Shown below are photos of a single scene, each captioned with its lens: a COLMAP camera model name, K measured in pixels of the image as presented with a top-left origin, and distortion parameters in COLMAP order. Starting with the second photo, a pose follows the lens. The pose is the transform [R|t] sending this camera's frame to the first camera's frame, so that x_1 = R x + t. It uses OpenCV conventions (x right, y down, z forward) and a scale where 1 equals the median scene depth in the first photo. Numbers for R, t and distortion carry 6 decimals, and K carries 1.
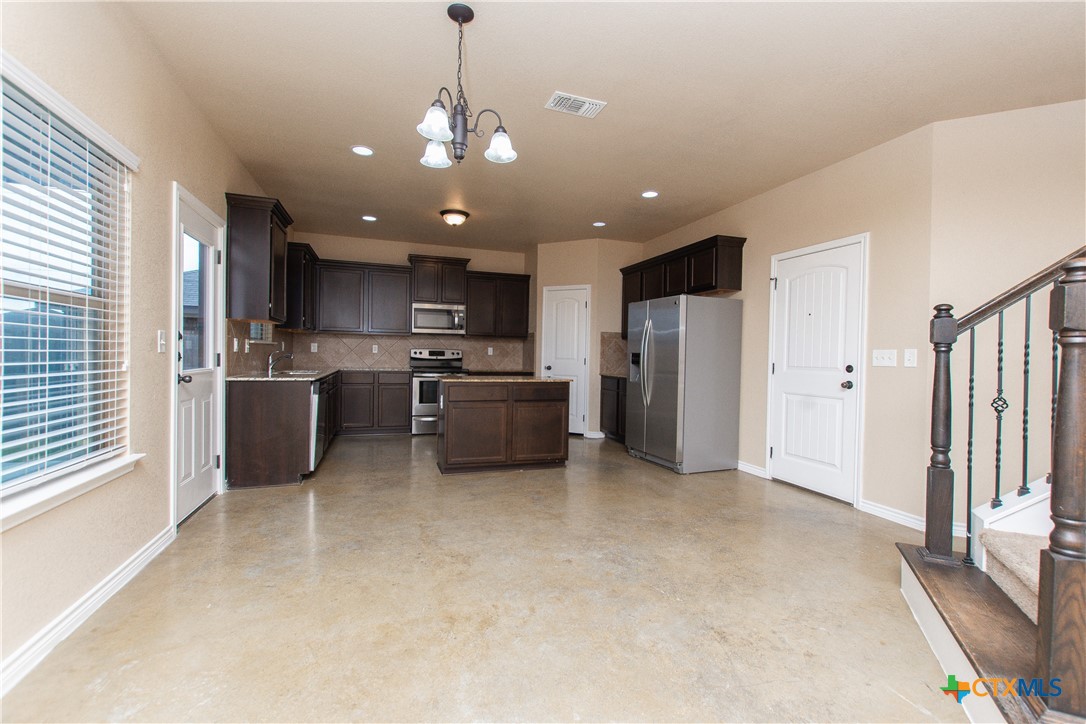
lens RADIAL K [[467.1, 0, 546.8], [0, 467.1, 363.2], [0, 0, 1]] dist [0.004780, 0.000326]
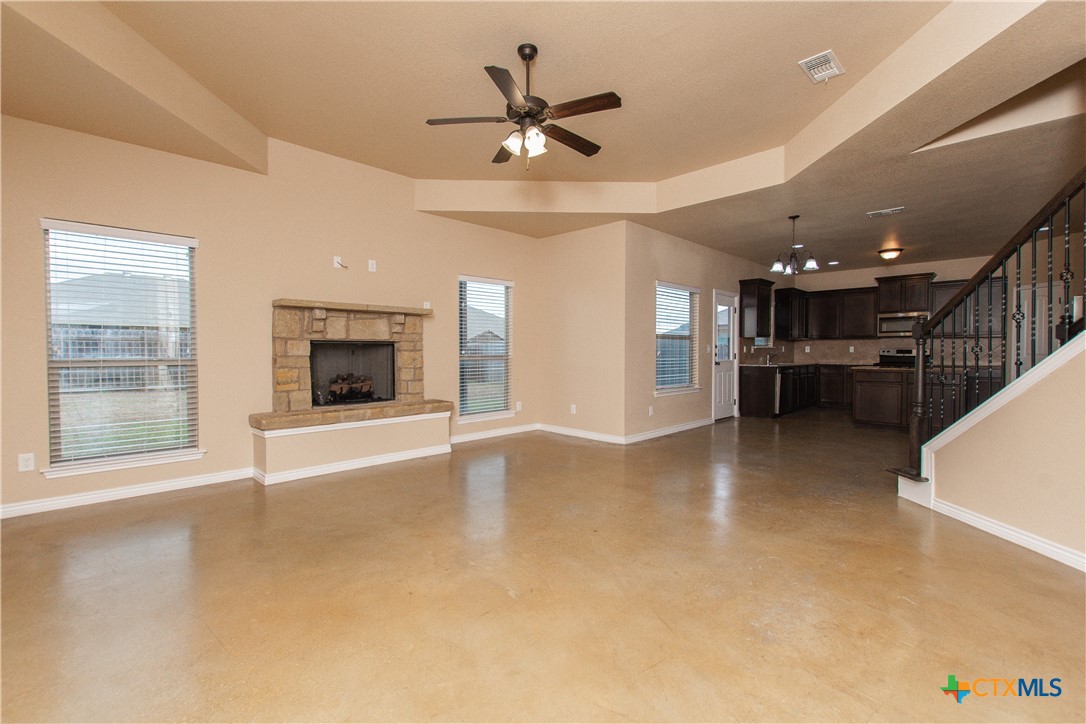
lens RADIAL K [[467.1, 0, 543.4], [0, 467.1, 361.3], [0, 0, 1]] dist [0.004780, 0.000326]
pose [[0.423814, 0.004371, -0.905739, 0.830132], [-0.009433, 0.999955, 0.000412, 0.022738], [0.905700, 0.008370, 0.423837, -0.689240]]
